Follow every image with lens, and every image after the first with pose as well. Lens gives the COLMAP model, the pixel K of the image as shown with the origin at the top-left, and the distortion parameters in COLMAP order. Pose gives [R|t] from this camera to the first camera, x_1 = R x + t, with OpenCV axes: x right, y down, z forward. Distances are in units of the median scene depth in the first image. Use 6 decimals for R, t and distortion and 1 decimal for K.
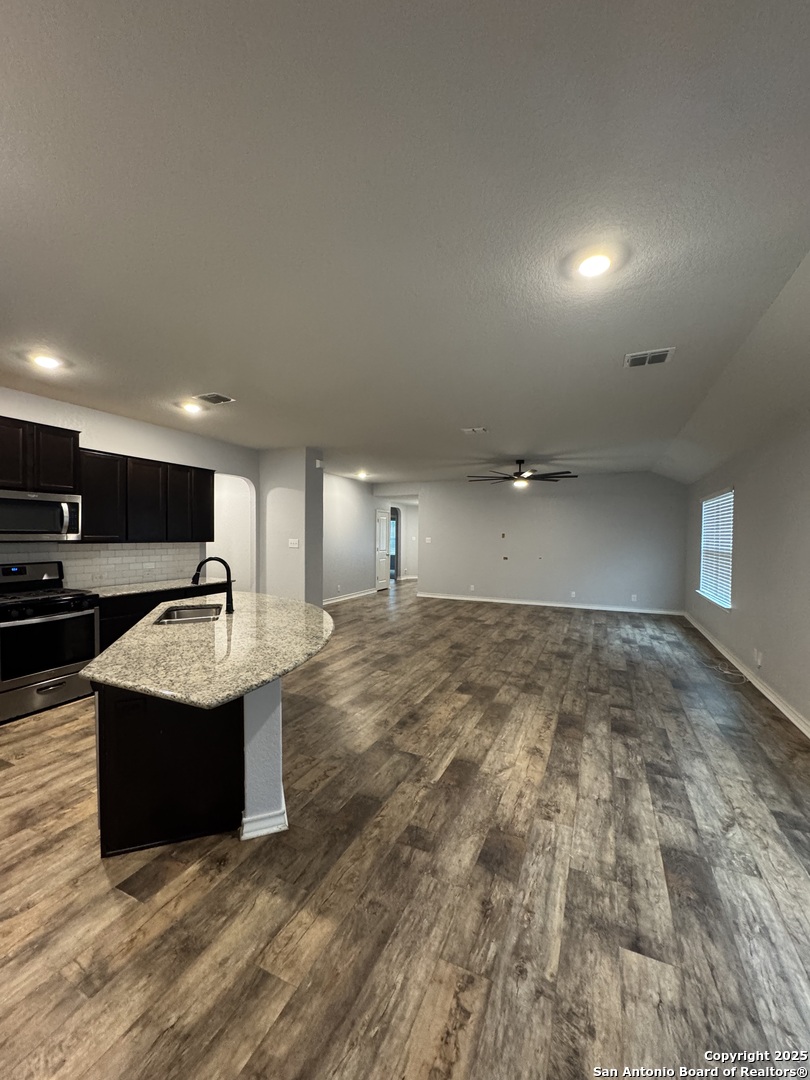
lens RADIAL K [[431.6, 0, 405.5], [0, 431.6, 541.2], [0, 0, 1]] dist [-0.002573, 0.000493]
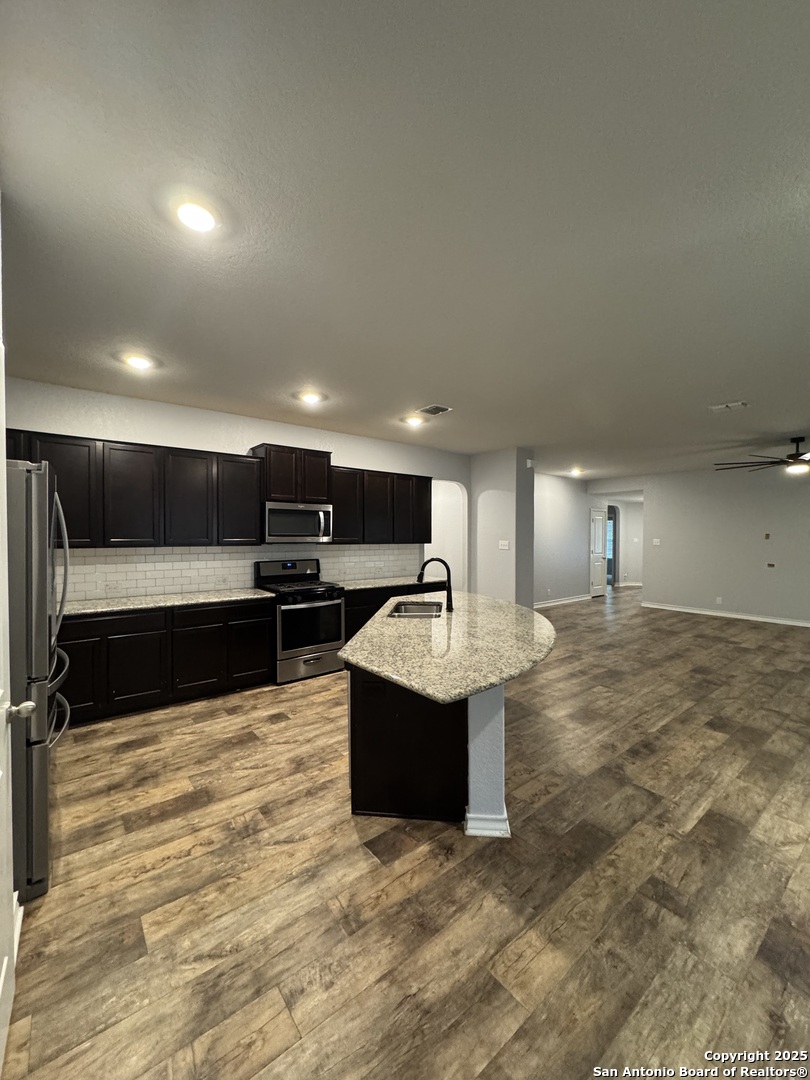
lens RADIAL K [[431.6, 0, 404.4], [0, 431.6, 541.0], [0, 0, 1]] dist [-0.002573, 0.000493]
pose [[0.893537, 0.000218, -0.448990, -0.037229], [-0.002076, 0.999991, -0.003645, -0.000728], [0.448985, 0.004189, 0.893529, 0.011130]]
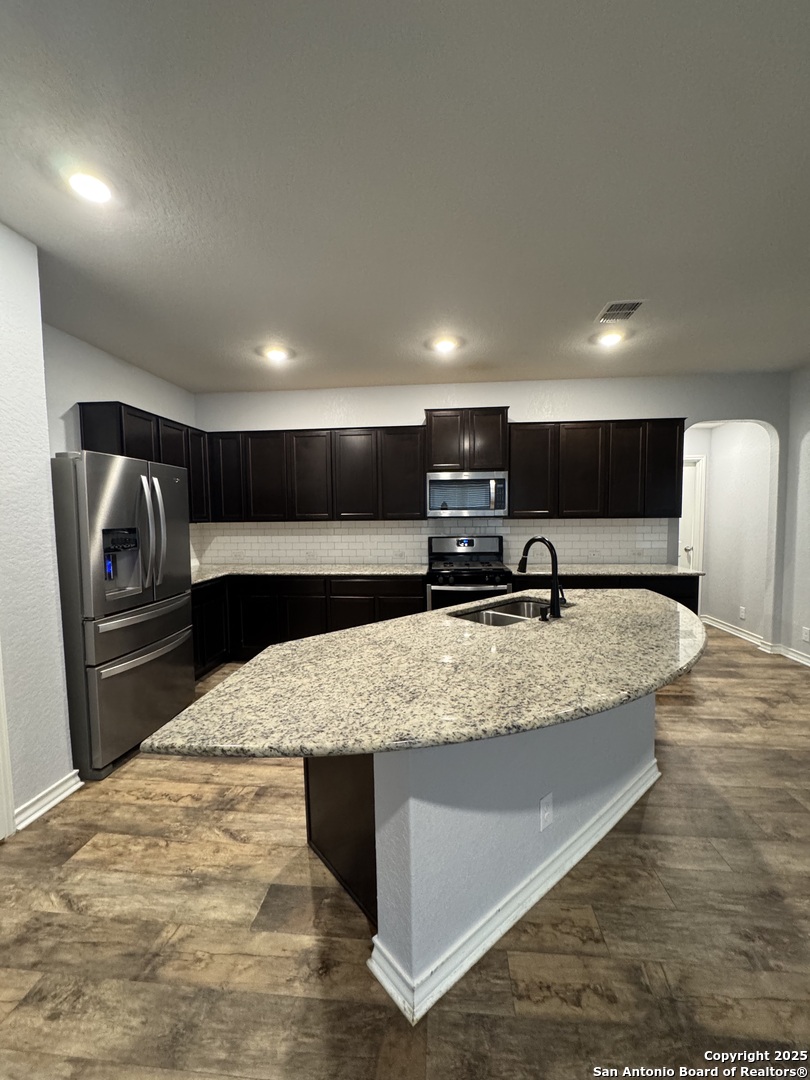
lens RADIAL K [[431.6, 0, 403.8], [0, 431.6, 541.1], [0, 0, 1]] dist [-0.002573, 0.000493]
pose [[0.332583, 0.047694, -0.941867, 0.166914], [-0.000221, 0.998724, 0.050495, 0.008988], [0.943074, -0.016586, 0.332170, 0.616569]]
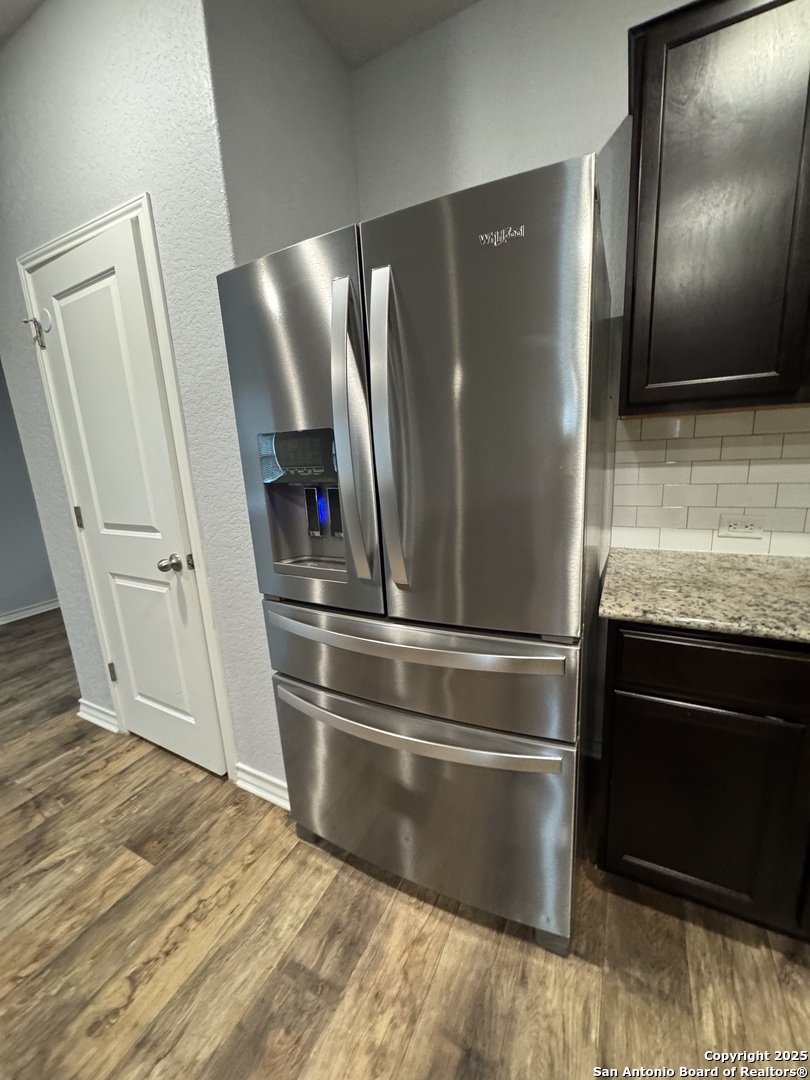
lens RADIAL K [[431.6, 0, 400.6], [0, 431.6, 538.4], [0, 0, 1]] dist [-0.002573, 0.000493]
pose [[-0.997616, 0.039673, 0.056472, -0.951834], [0.051317, 0.973558, 0.222603, 0.040763], [-0.046148, 0.224970, -0.973272, 0.765972]]
